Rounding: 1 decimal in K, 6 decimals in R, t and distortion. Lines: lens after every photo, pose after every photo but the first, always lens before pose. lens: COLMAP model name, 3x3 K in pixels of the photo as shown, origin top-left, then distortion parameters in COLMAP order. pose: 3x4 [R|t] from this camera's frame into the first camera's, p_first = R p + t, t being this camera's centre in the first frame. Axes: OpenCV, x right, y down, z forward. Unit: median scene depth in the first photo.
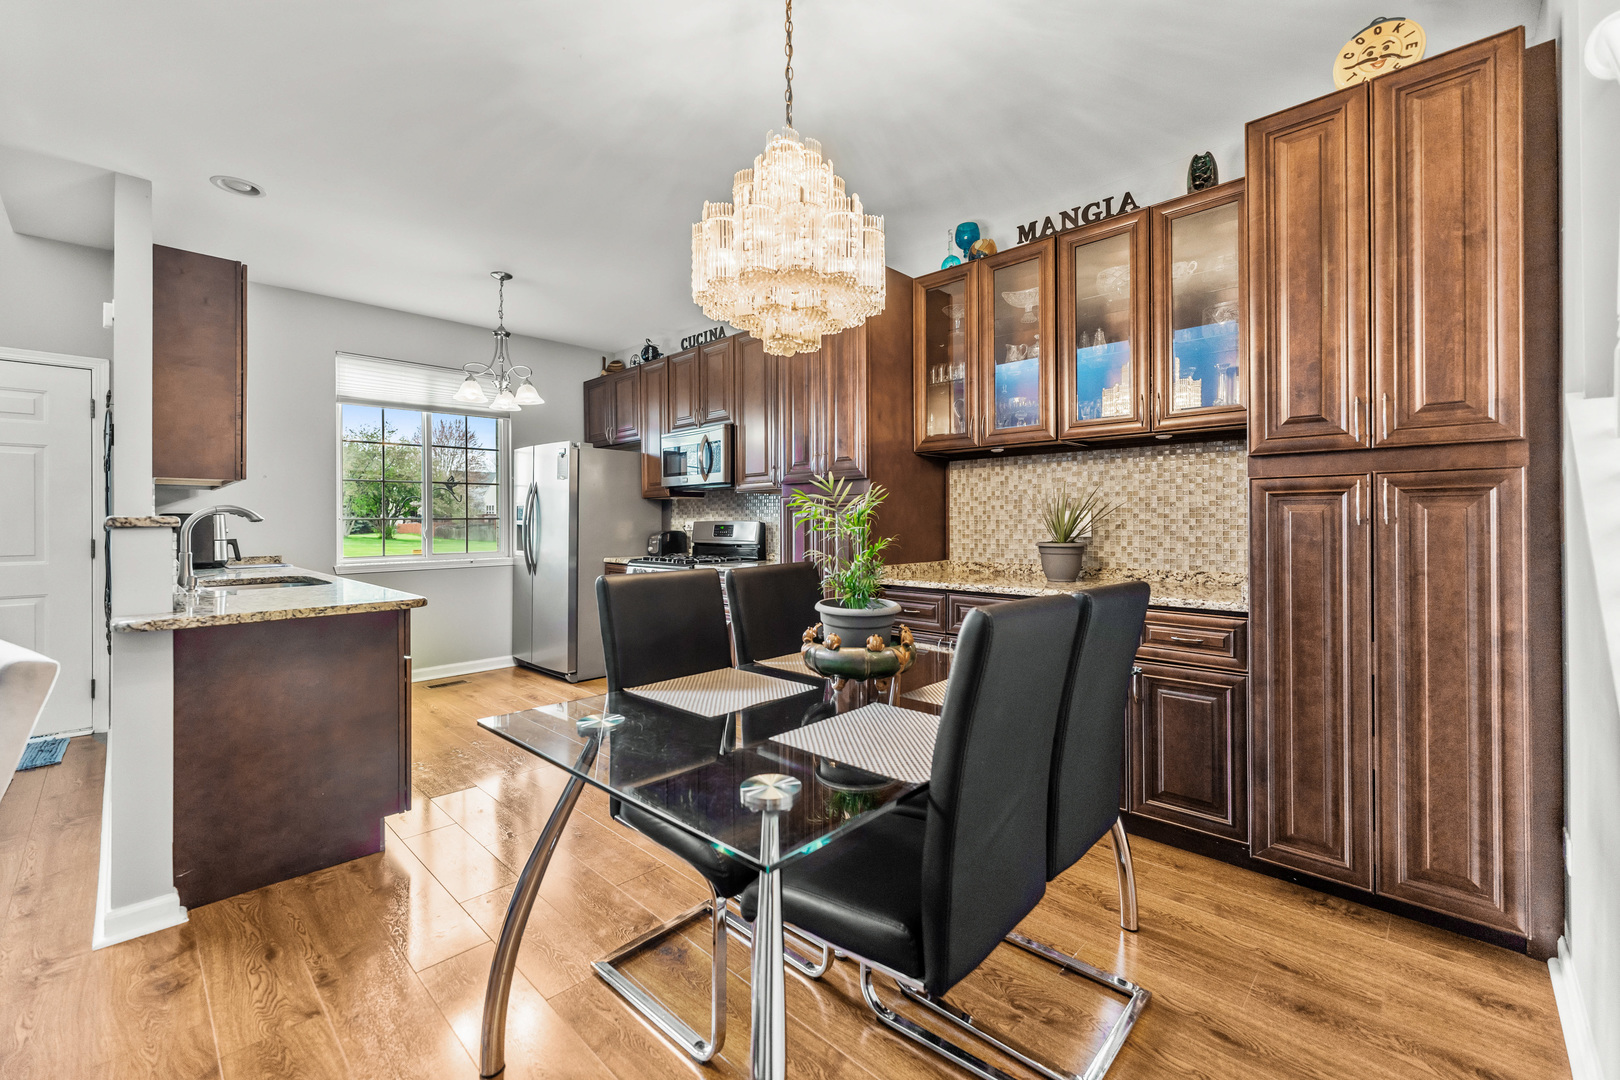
lens RADIAL K [[666.4, 0, 816.1], [0, 666.4, 519.5], [0, 0, 1]] dist [0.001227, 0.000015]
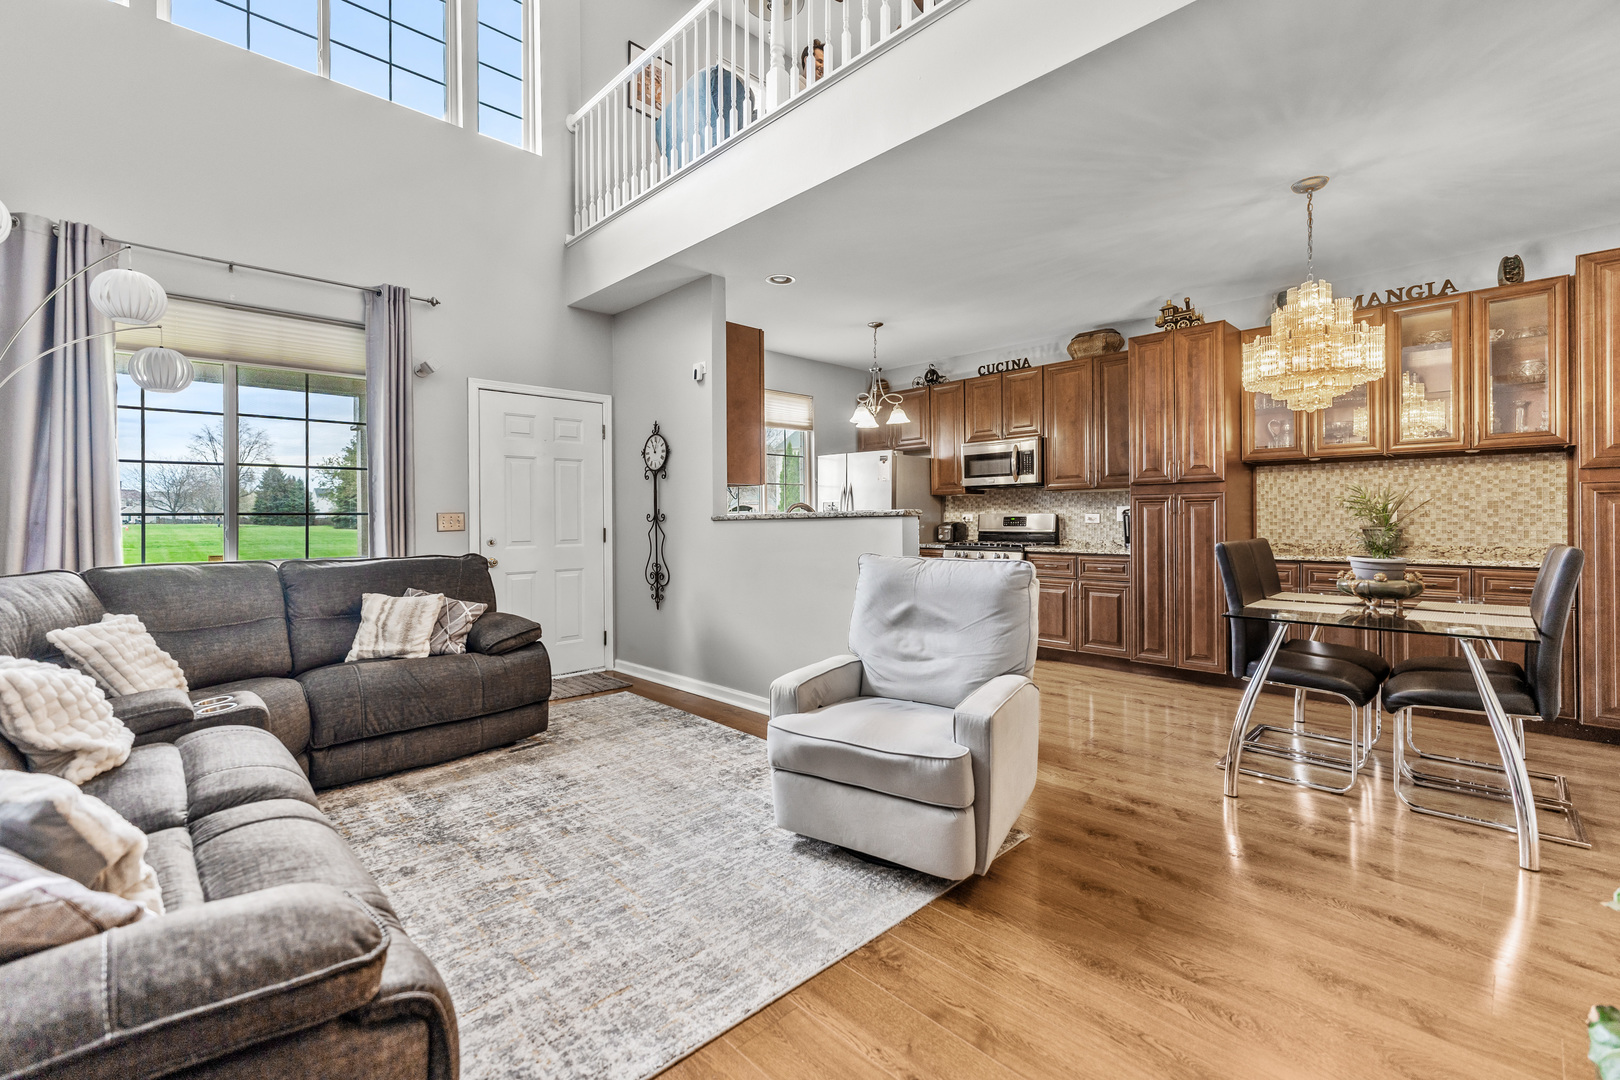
lens RADIAL K [[699.9, 0, 804.7], [0, 699.9, 516.4], [0, 0, 1]] dist [0.001988, 0.000505]
pose [[0.999267, -0.003569, -0.038116, -0.838654], [0.003652, 0.999991, 0.002111, 0.005905], [0.038108, -0.002249, 0.999271, -0.542587]]
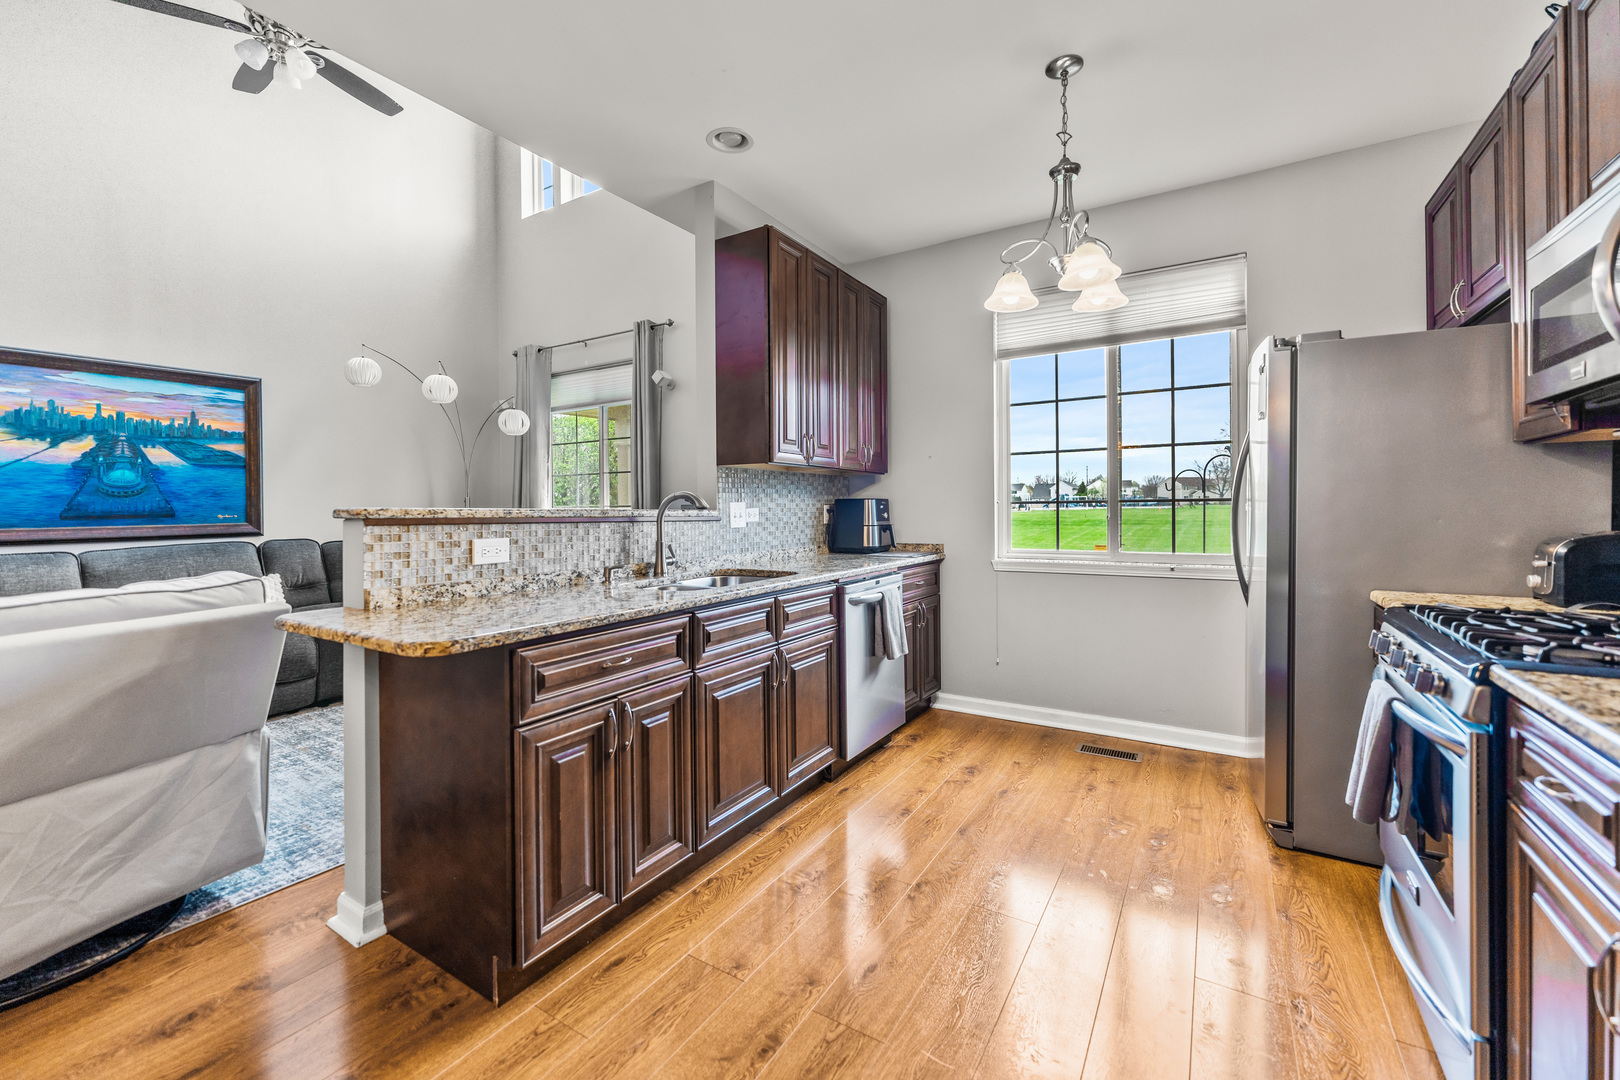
lens RADIAL K [[668.5, 0, 795.4], [0, 668.5, 507.7], [0, 0, 1]] dist [0.001247, 0.000140]
pose [[0.199203, 0.003934, -0.979950, 0.056144], [0.009256, 0.999940, 0.005896, -0.003226], [0.979915, -0.010245, 0.199154, 0.995548]]
